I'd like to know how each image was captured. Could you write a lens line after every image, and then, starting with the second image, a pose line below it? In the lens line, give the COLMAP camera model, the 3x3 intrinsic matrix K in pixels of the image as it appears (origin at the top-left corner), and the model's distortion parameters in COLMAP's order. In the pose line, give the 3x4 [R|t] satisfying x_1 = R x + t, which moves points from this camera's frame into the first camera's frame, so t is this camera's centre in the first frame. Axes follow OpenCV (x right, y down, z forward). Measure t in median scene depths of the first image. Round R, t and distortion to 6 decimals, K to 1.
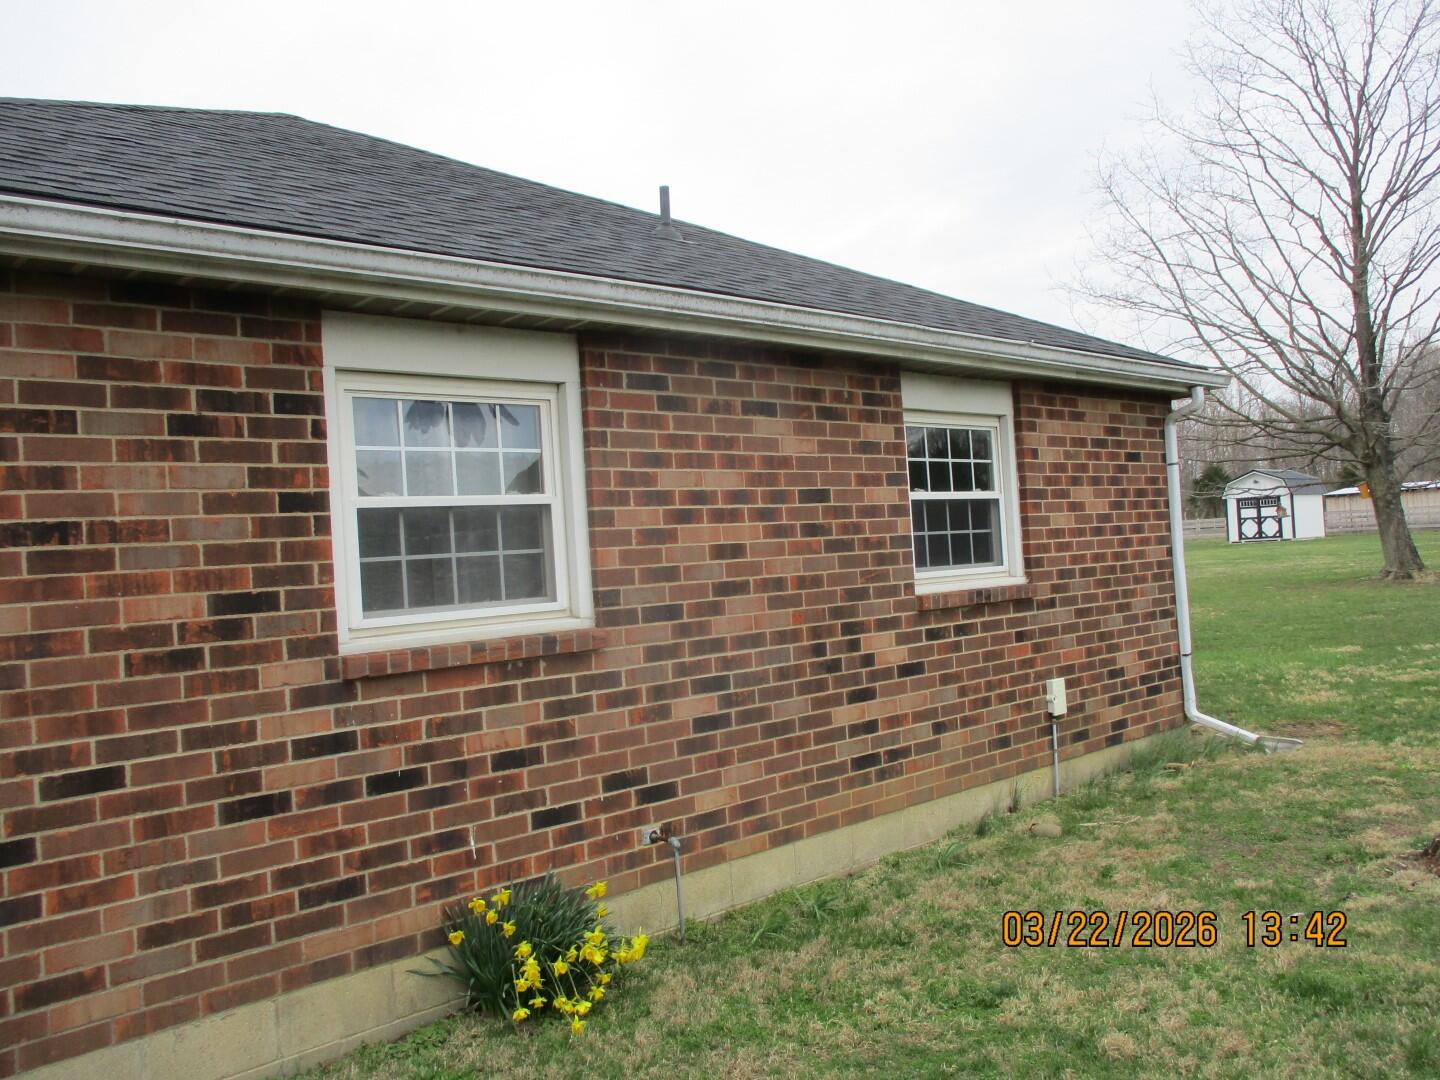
lens RADIAL K [[1207.2, 0, 720.0], [0, 1207.2, 540.0], [0, 0, 1]] dist [-0.016460, 0.028037]
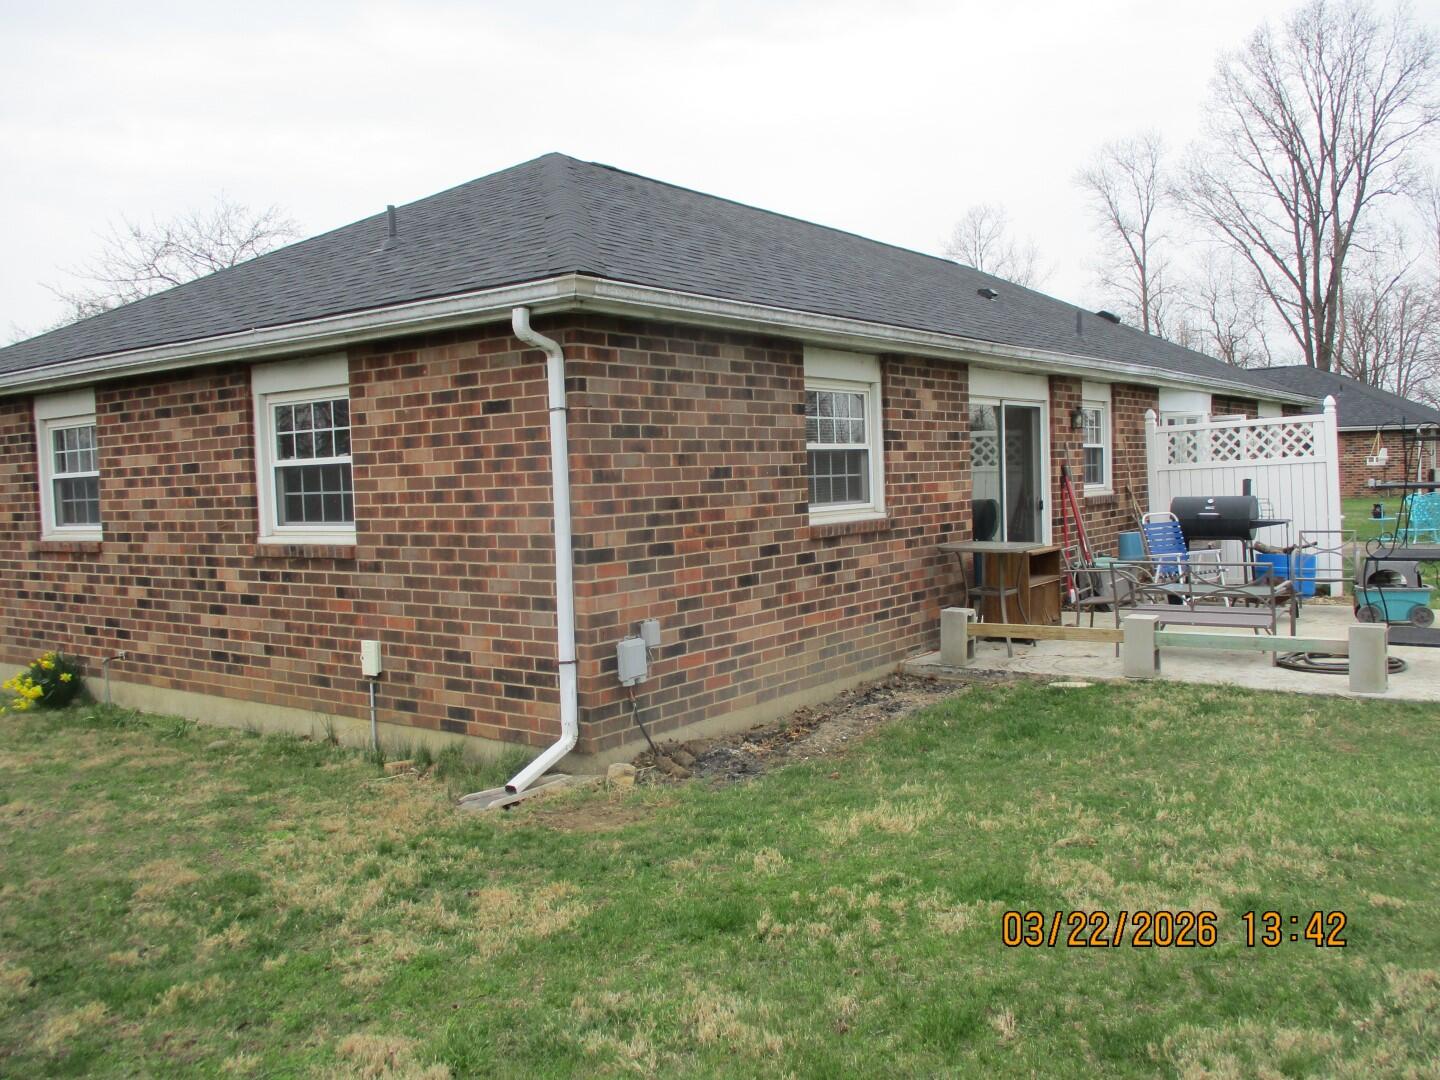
lens RADIAL K [[1207.2, 0, 720.0], [0, 1207.2, 540.0], [0, 0, 1]] dist [-0.016460, 0.028037]
pose [[0.162558, 0.107365, -0.980840, 1.479632], [0.040347, 0.992508, 0.115329, -0.084698], [0.985874, -0.058321, 0.157008, 1.272717]]
